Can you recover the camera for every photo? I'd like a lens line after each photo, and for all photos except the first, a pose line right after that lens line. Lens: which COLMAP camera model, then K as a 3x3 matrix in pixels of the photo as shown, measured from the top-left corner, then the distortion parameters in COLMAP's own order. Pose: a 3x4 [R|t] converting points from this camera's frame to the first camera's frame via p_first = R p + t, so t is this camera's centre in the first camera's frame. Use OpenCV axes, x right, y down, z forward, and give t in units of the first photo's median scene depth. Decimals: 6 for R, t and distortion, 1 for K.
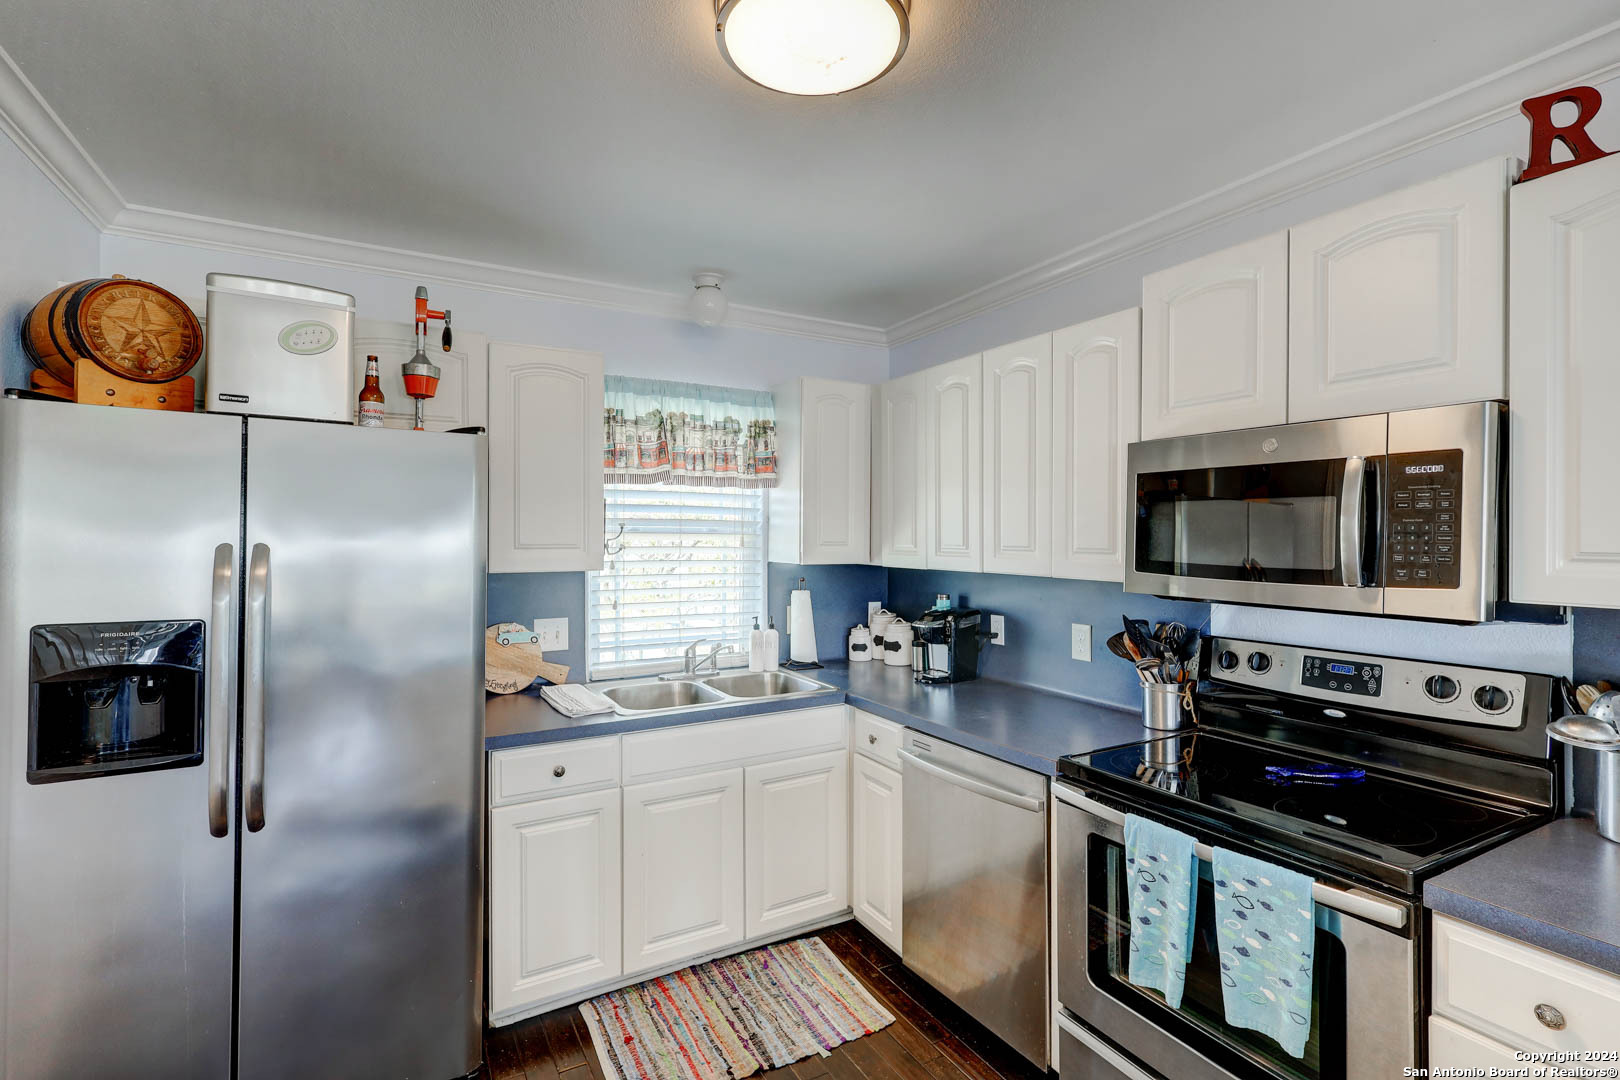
lens RADIAL K [[752.1, 0, 812.3], [0, 752.1, 537.8], [0, 0, 1]] dist [0.004338, 0.000083]
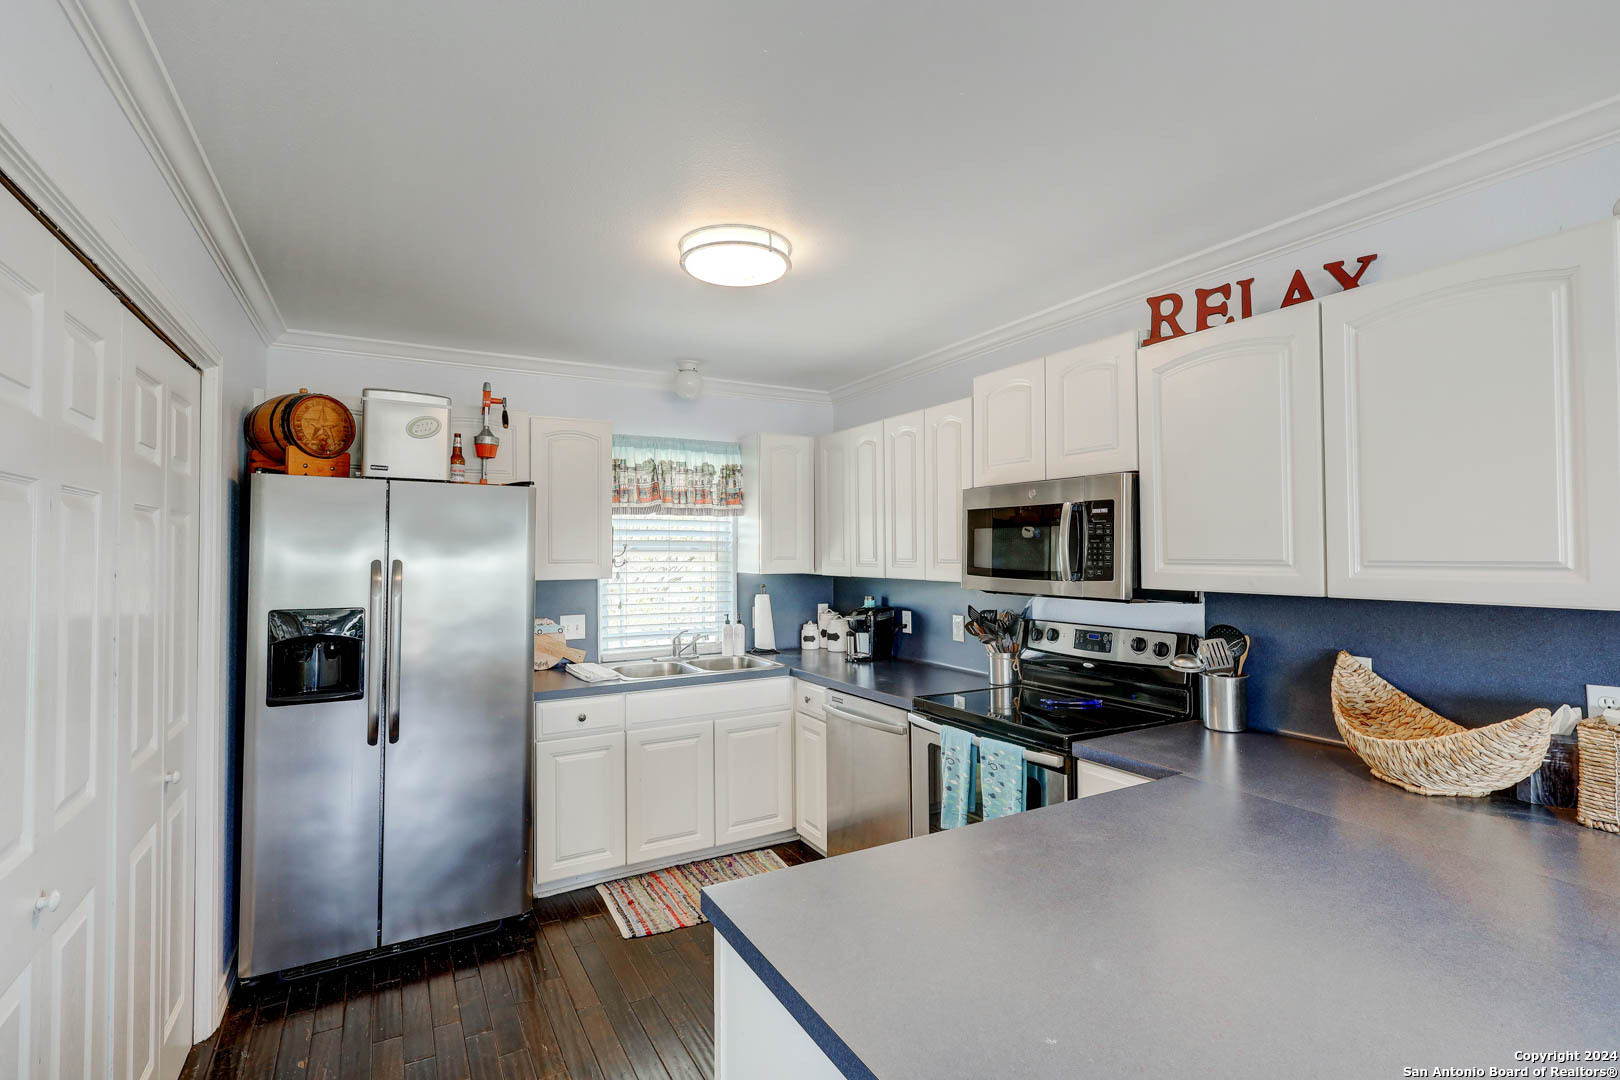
lens RADIAL K [[752.1, 0, 811.3], [0, 752.1, 537.2], [0, 0, 1]] dist [0.004338, 0.000083]
pose [[0.999971, -0.007259, -0.002126, 0.101735], [0.007211, 0.999733, -0.021958, 0.000652], [0.002285, 0.021942, 0.999757, -0.422250]]
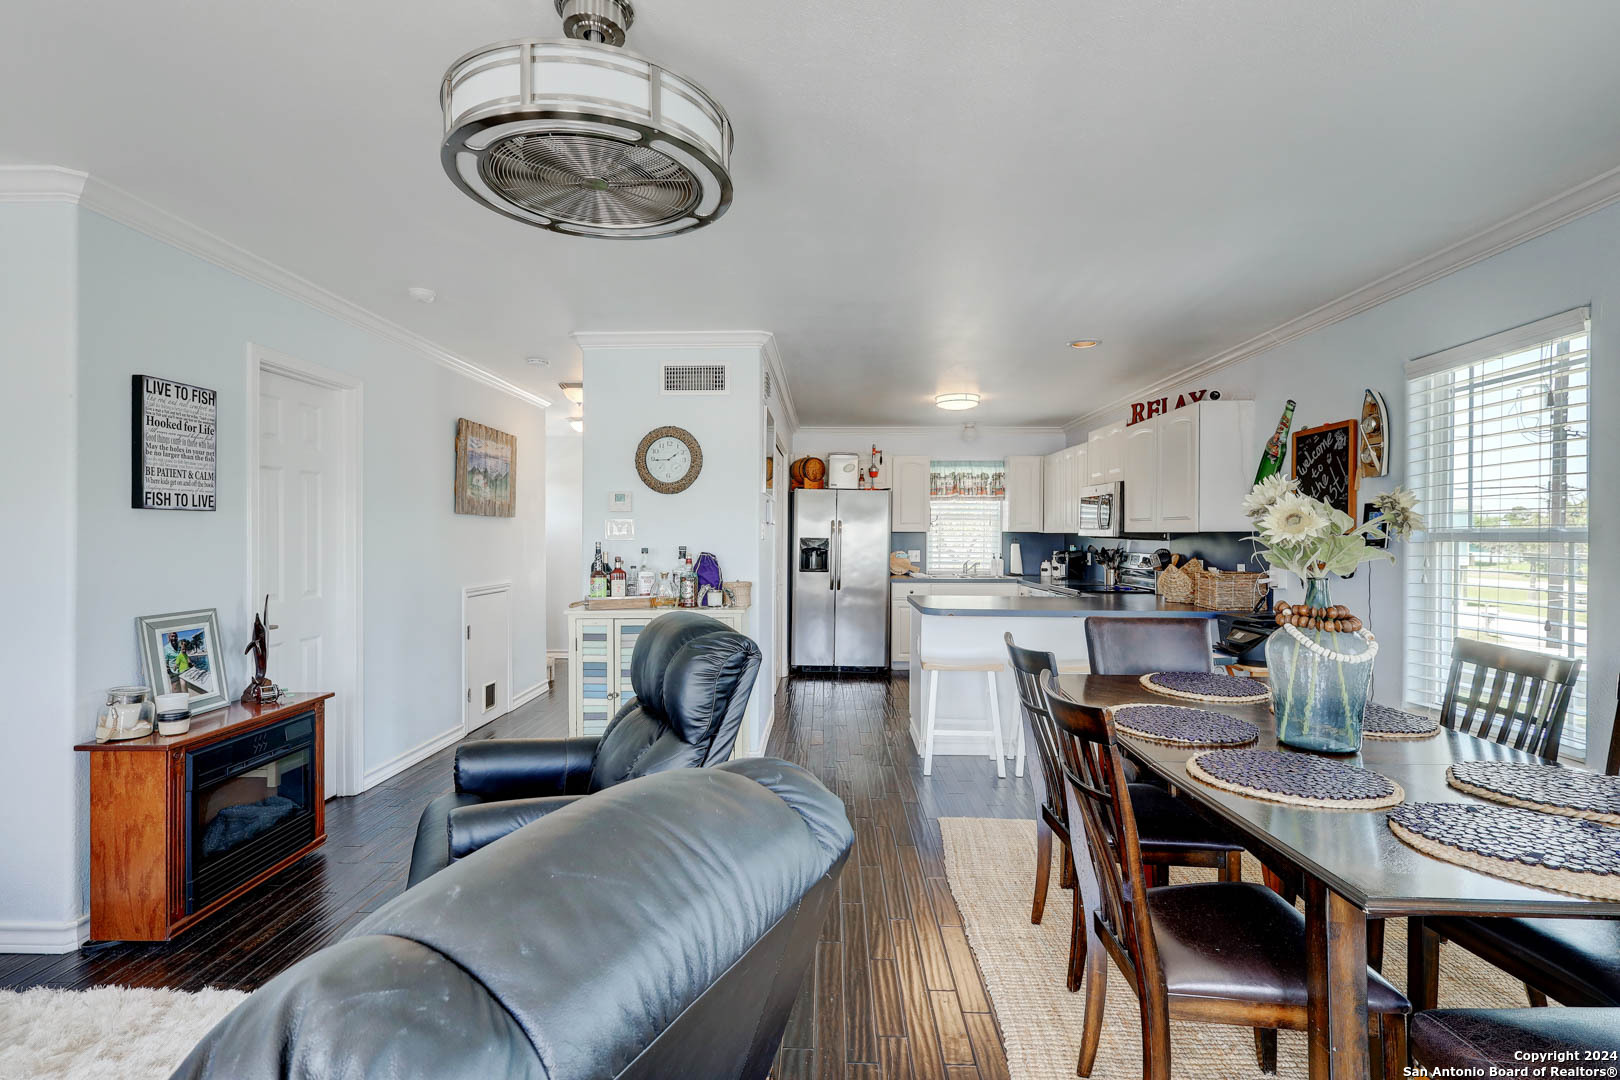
lens RADIAL K [[752.1, 0, 808.0], [0, 752.1, 541.3], [0, 0, 1]] dist [0.004338, 0.000083]
pose [[0.856870, 0.008414, -0.515464, 0.901400], [-0.004348, 0.999949, 0.009095, 0.061642], [0.515515, -0.005552, 0.856863, -1.904415]]
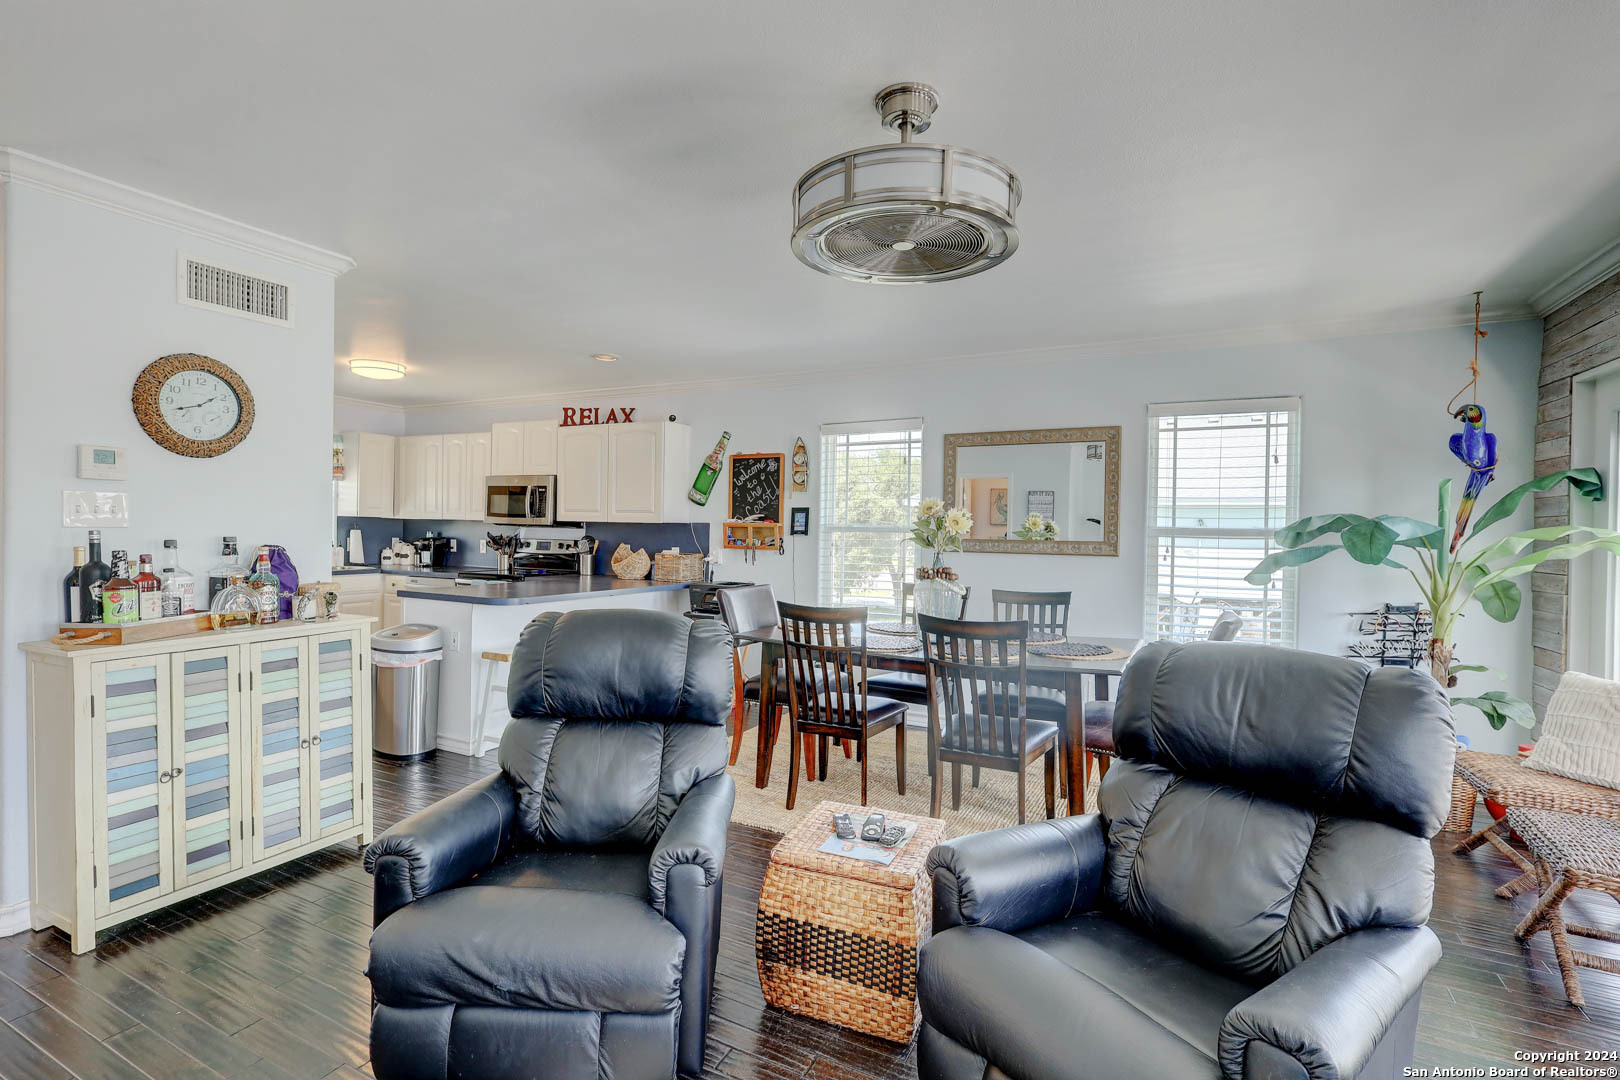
lens RADIAL K [[752.1, 0, 810.7], [0, 752.1, 535.6], [0, 0, 1]] dist [0.004338, 0.000083]
pose [[0.835301, 0.009704, 0.549707, -0.155235], [-0.017848, 0.999796, 0.009471, 0.060596], [-0.549503, -0.017722, 0.835304, -2.065912]]
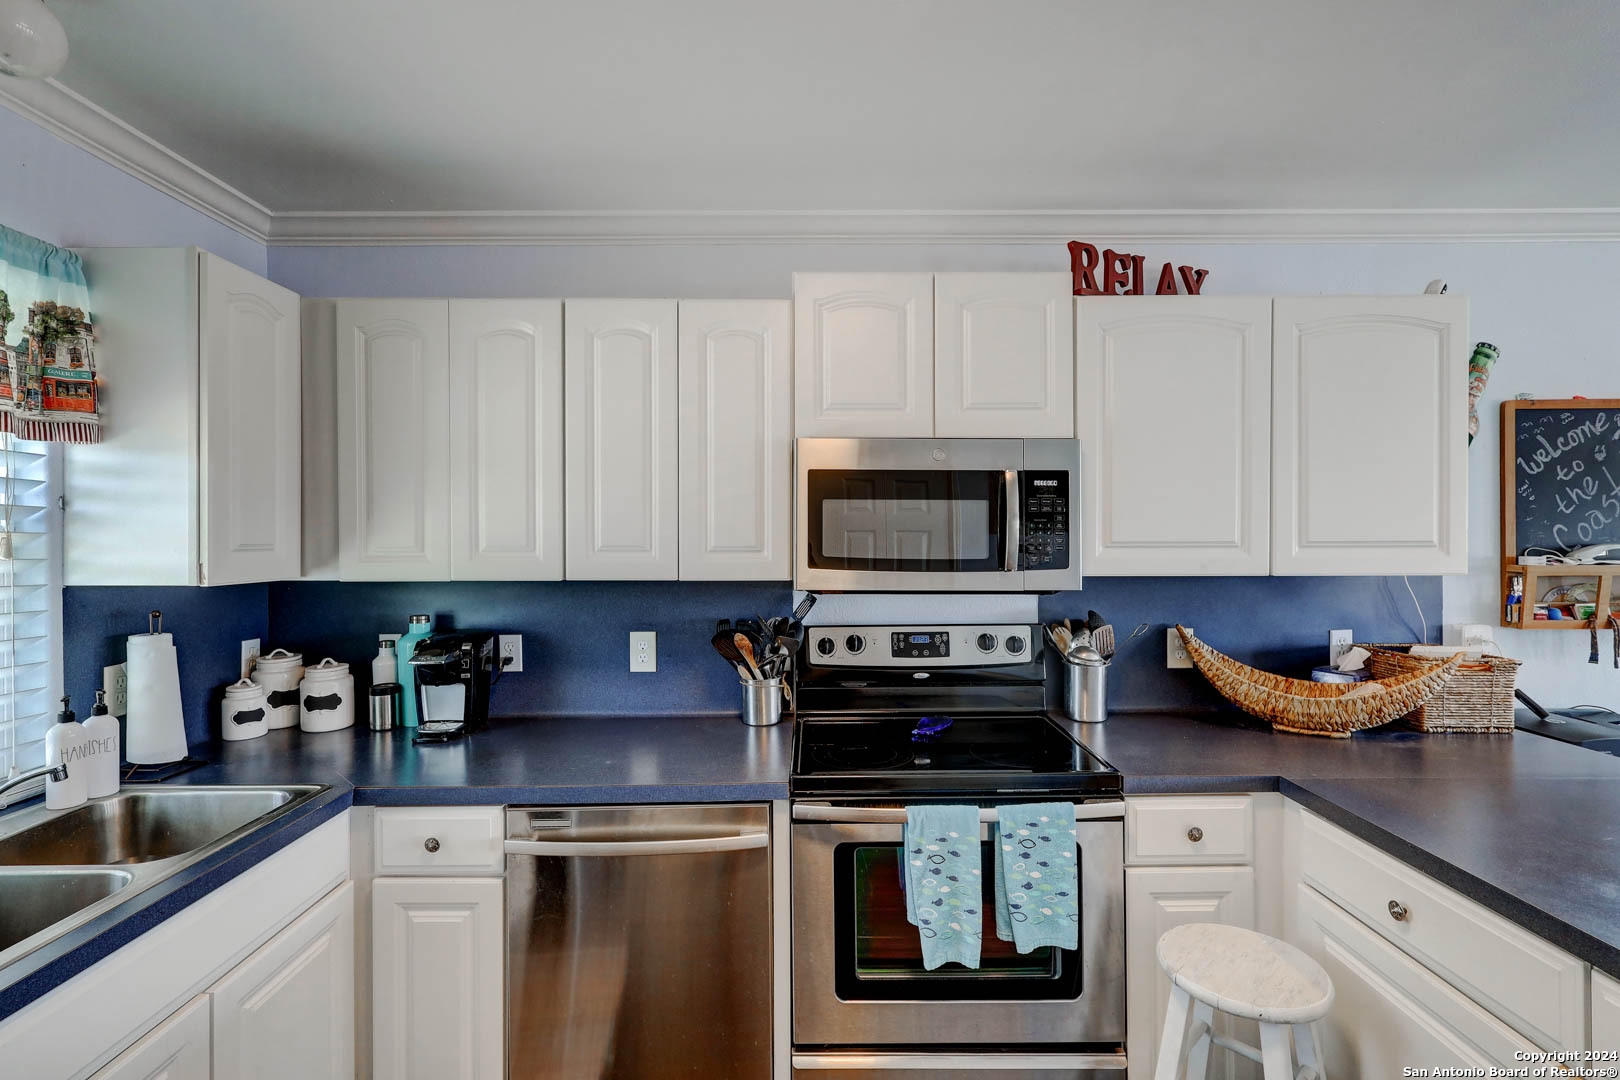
lens RADIAL K [[752.1, 0, 808.4], [0, 752.1, 536.7], [0, 0, 1]] dist [0.004338, 0.000083]
pose [[0.486309, -0.005482, 0.873770, -0.366140], [0.006321, 0.999976, 0.002756, 0.000359], [-0.873764, 0.004183, 0.486332, 0.433838]]
